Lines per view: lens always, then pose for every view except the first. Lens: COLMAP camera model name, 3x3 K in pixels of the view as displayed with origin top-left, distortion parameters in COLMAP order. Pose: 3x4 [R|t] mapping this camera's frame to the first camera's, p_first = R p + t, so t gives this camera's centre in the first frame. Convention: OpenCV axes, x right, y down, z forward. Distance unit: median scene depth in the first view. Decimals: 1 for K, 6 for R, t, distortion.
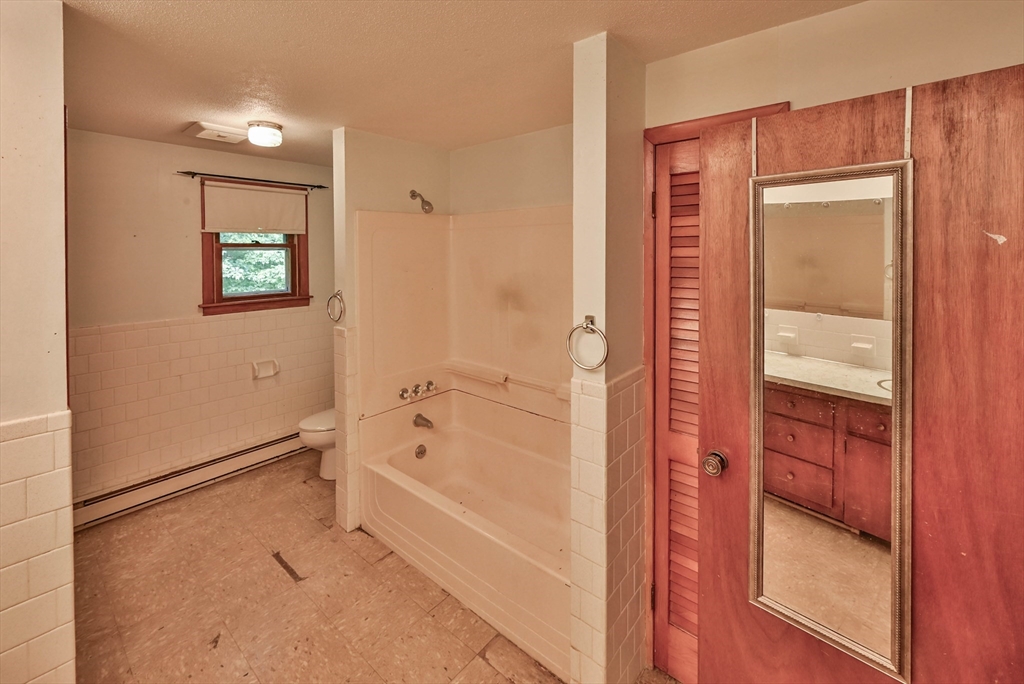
lens RADIAL K [[408.3, 0, 536.2], [0, 408.3, 267.3], [0, 0, 1]] dist [0.001071, -0.000312]
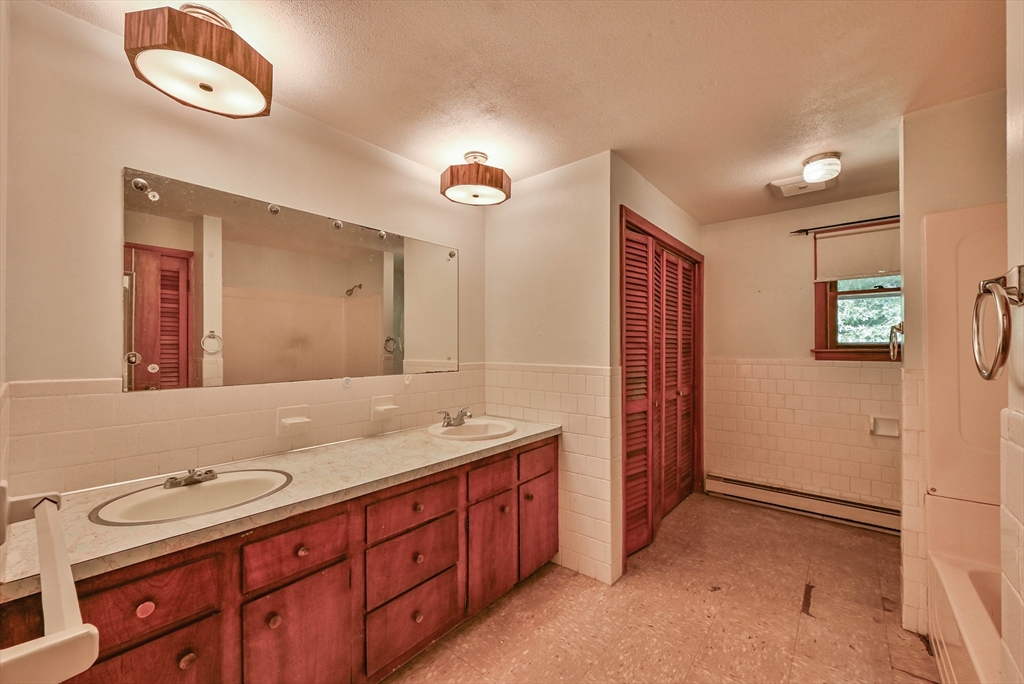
lens RADIAL K [[408.3, 0, 513.5], [0, 408.3, 344.7], [0, 0, 1]] dist [0.001071, -0.000312]
pose [[0.006643, -0.008265, -0.999944, 0.320084], [-0.009344, 0.999922, -0.008327, 0.117835], [0.999934, 0.009399, 0.006565, 0.241061]]
